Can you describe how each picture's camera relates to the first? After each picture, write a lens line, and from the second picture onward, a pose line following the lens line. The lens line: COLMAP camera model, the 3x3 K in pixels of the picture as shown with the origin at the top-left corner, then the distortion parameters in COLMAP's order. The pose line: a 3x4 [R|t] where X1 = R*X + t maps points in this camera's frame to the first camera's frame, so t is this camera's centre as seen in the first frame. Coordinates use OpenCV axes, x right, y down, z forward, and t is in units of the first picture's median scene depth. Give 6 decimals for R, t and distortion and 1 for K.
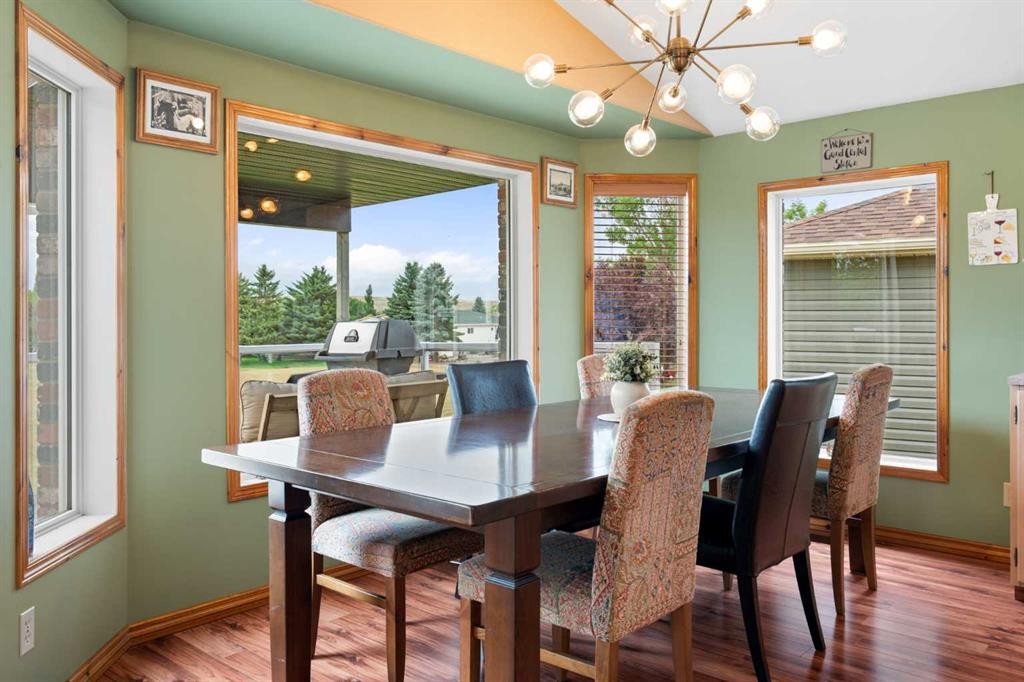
lens RADIAL K [[794.0, 0, 516.0], [0, 794.0, 320.9], [0, 0, 1]] dist [0.003389, -0.004858]
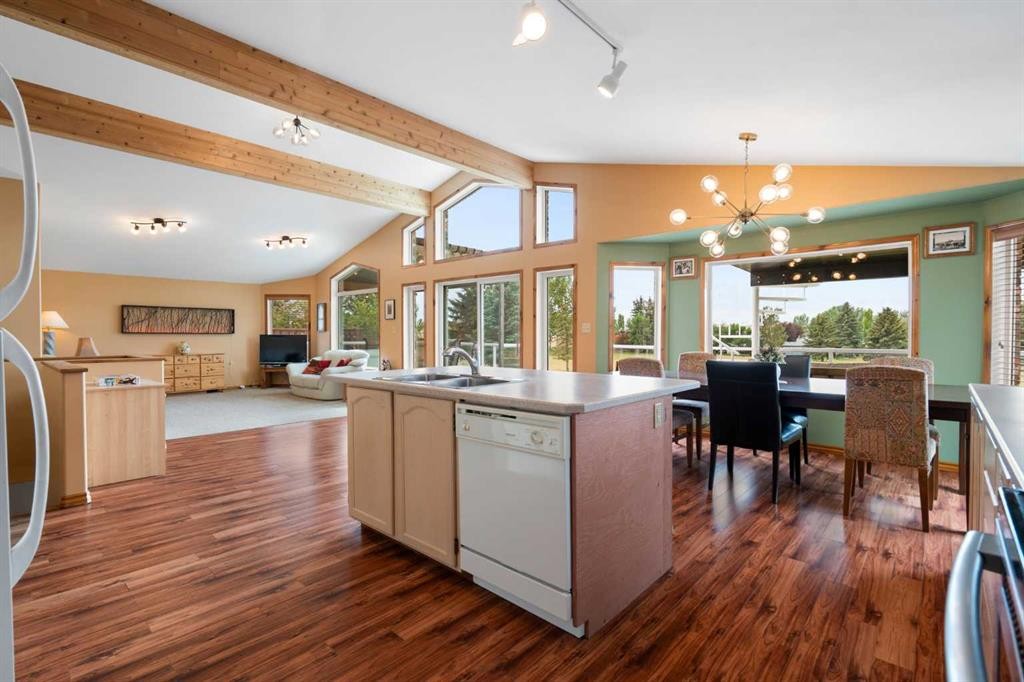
lens RADIAL K [[475.3, 0, 507.9], [0, 475.3, 340.5], [0, 0, 1]] dist [0.002278, 0.000181]
pose [[-0.024277, 0.022388, -0.999455, 0.962677], [-0.005309, 0.999732, 0.022523, -0.008088], [0.999691, 0.005853, -0.024151, 0.229809]]
